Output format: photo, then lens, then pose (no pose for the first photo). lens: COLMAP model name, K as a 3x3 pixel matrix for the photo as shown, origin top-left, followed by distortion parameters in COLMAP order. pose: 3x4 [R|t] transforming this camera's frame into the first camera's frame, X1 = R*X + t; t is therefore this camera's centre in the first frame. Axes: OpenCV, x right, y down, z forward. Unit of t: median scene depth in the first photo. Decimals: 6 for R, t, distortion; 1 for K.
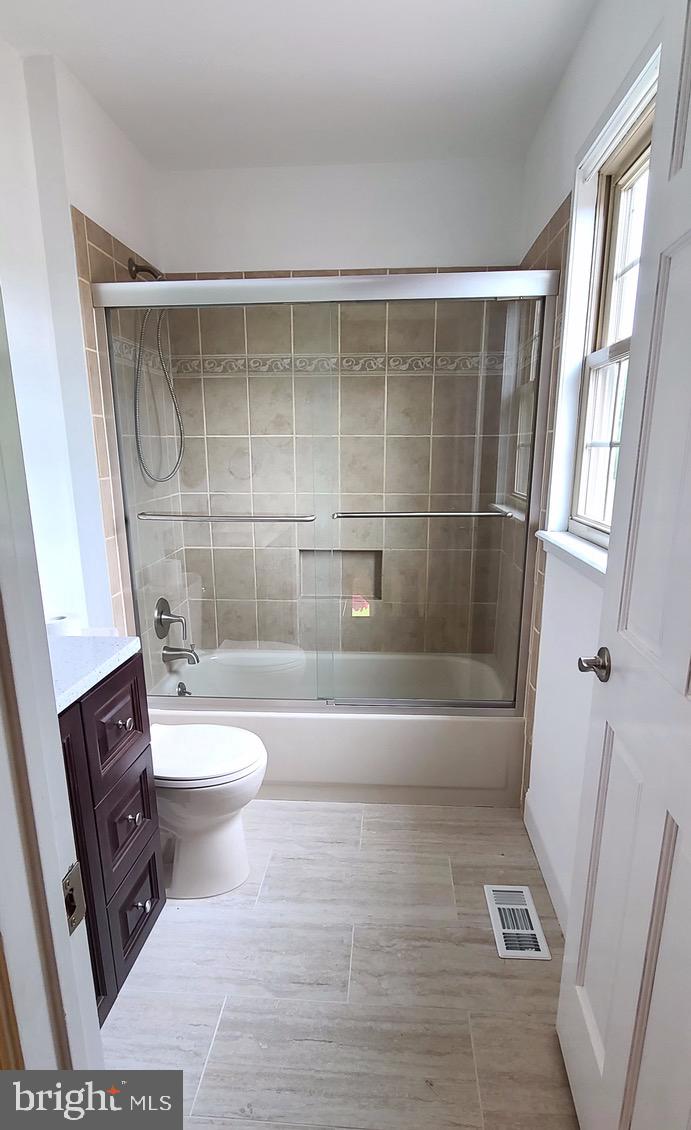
lens RADIAL K [[627.2, 0, 344.9], [0, 627.2, 621.9], [0, 0, 1]] dist [0.003813, -0.004143]
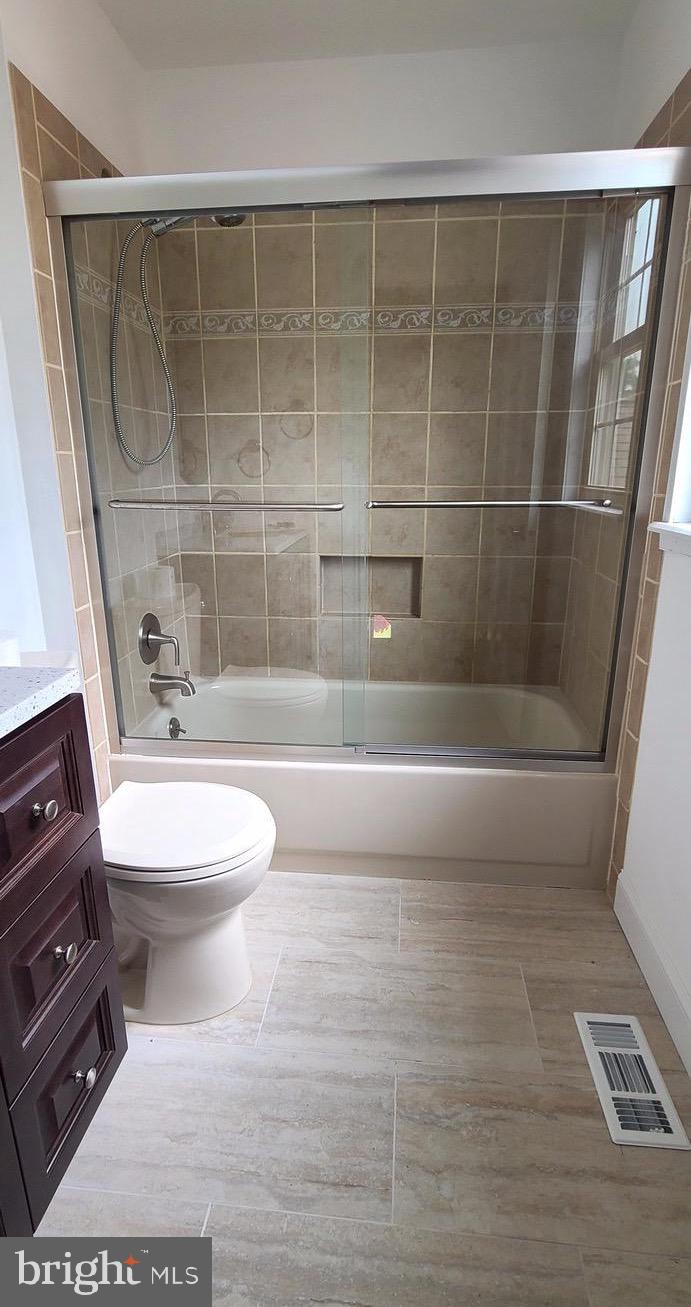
lens RADIAL K [[629.9, 0, 345.0], [0, 629.9, 648.8], [0, 0, 1]] dist [0.001765, -0.002766]
pose [[0.999618, 0.009190, -0.026077, -0.024959], [-0.008955, 0.999918, 0.009120, -0.003132], [0.026159, -0.008883, 0.999618, 0.254216]]
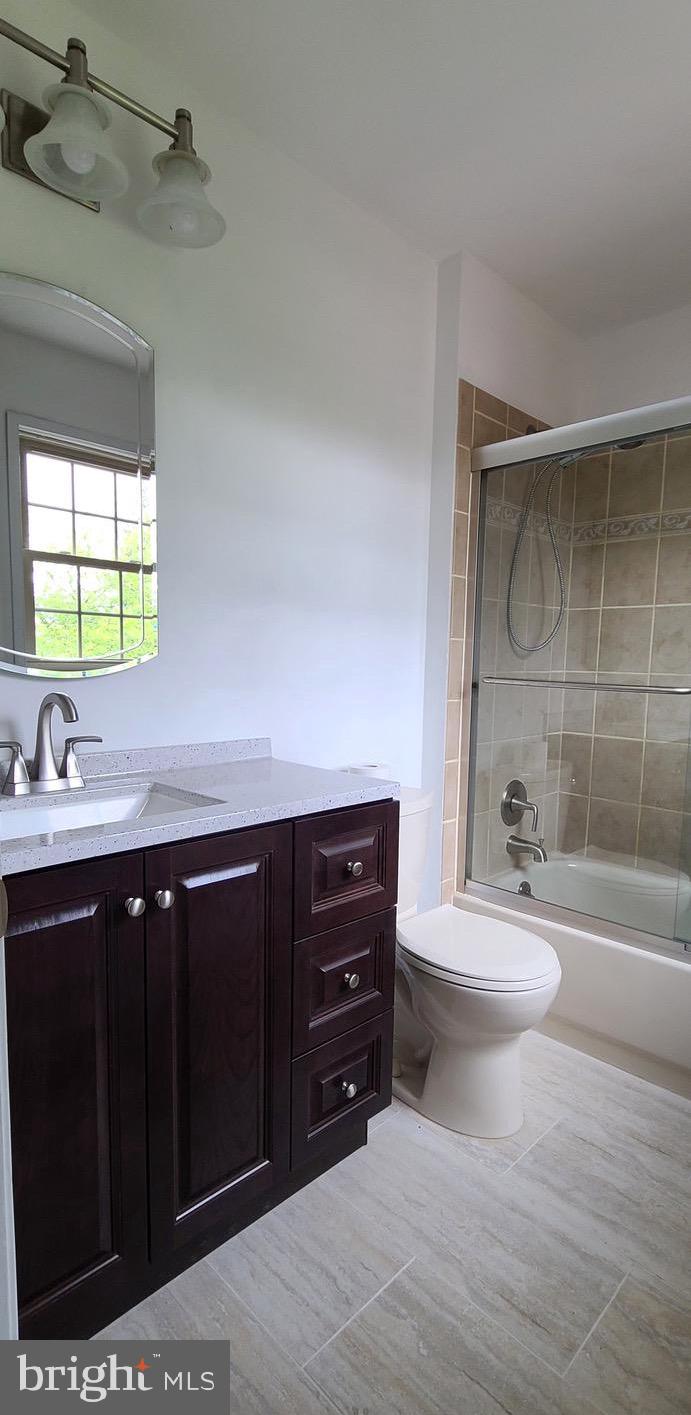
lens RADIAL K [[668.6, 0, 340.9], [0, 668.6, 731.9], [0, 0, 1]] dist [-0.000535, 0.000735]
pose [[0.756365, 0.091883, -0.647664, 0.163861], [-0.199112, 0.975444, -0.094146, 0.043458], [0.623110, 0.200167, 0.756087, 0.140506]]
